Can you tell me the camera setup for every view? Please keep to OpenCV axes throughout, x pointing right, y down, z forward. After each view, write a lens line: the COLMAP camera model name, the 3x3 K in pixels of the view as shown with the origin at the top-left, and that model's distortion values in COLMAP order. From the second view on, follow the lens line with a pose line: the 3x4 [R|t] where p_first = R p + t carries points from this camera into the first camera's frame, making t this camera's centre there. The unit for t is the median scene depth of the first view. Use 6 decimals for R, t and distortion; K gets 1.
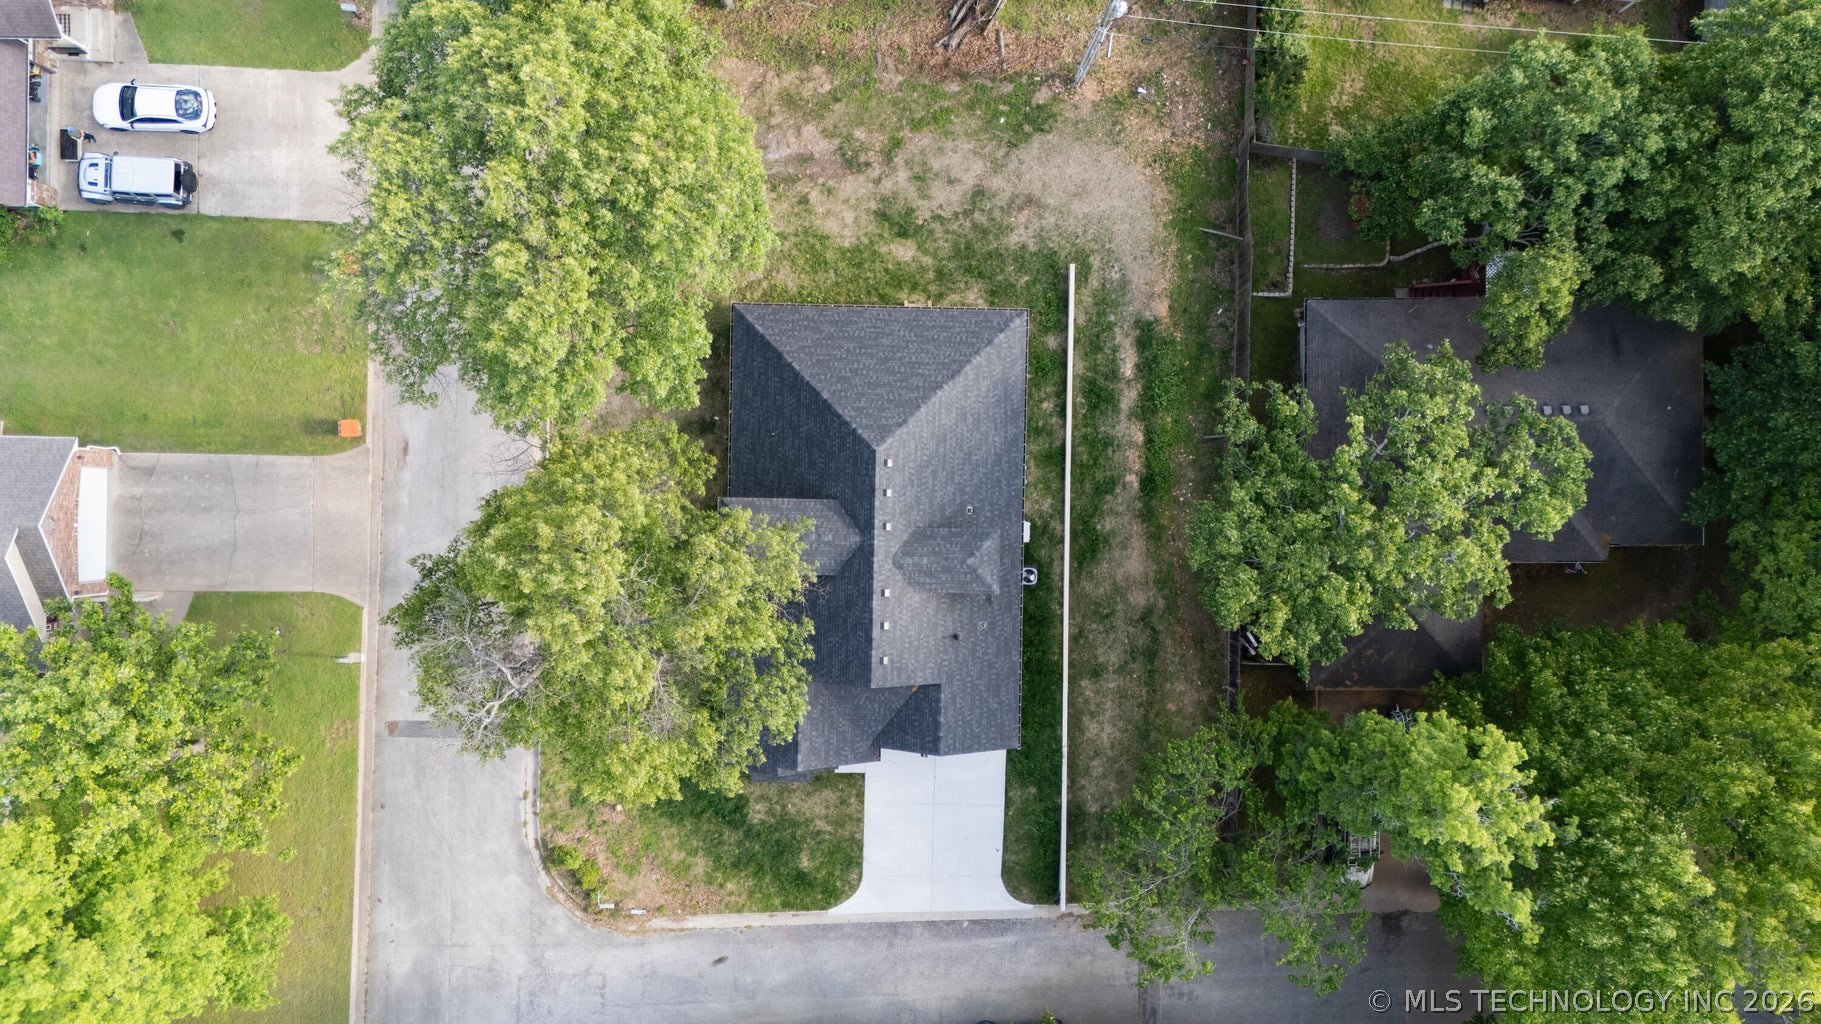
lens RADIAL K [[1326.4, 0, 911.9], [0, 1326.4, 512.5], [0, 0, 1]] dist [0.000957, 0.000161]
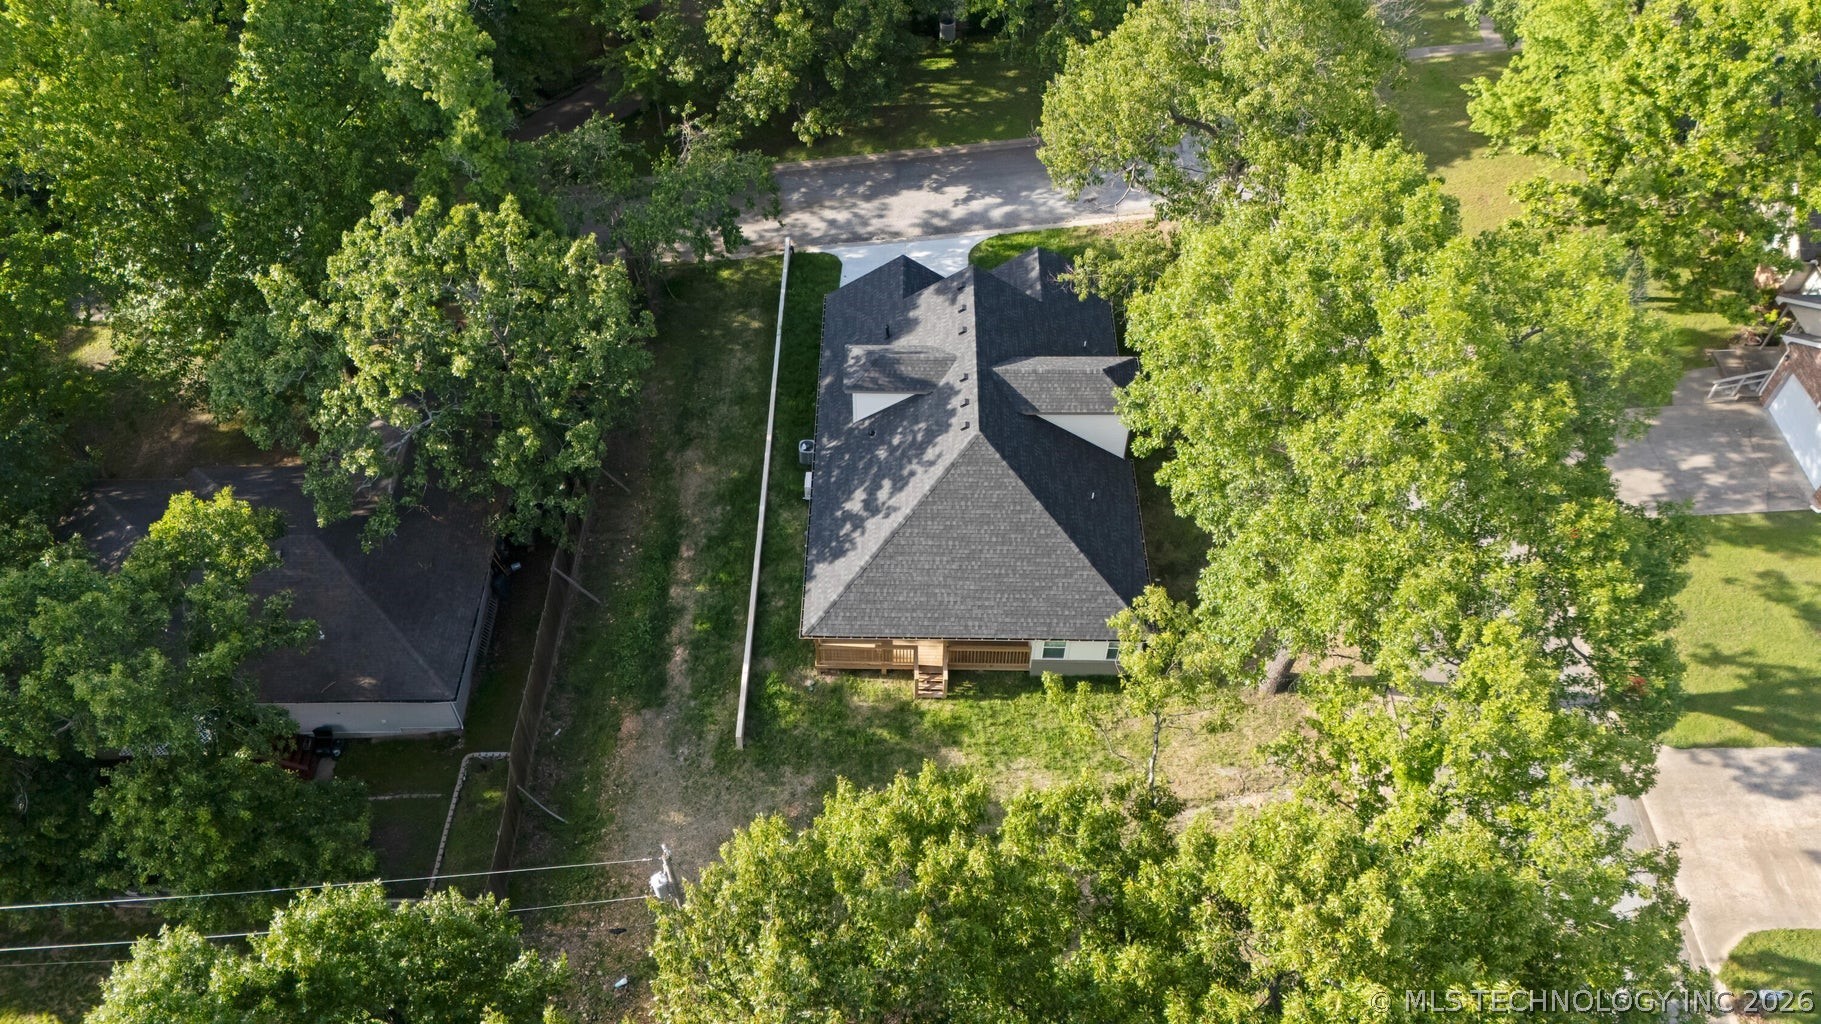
lens RADIAL K [[1326.4, 0, 911.6], [0, 1326.4, 511.2], [0, 0, 1]] dist [0.000957, 0.000161]
pose [[-0.999583, -0.006826, -0.028073, 0.039008], [-0.012701, -0.768922, 0.639216, -0.581030], [-0.025950, 0.639306, 0.768514, 0.285127]]
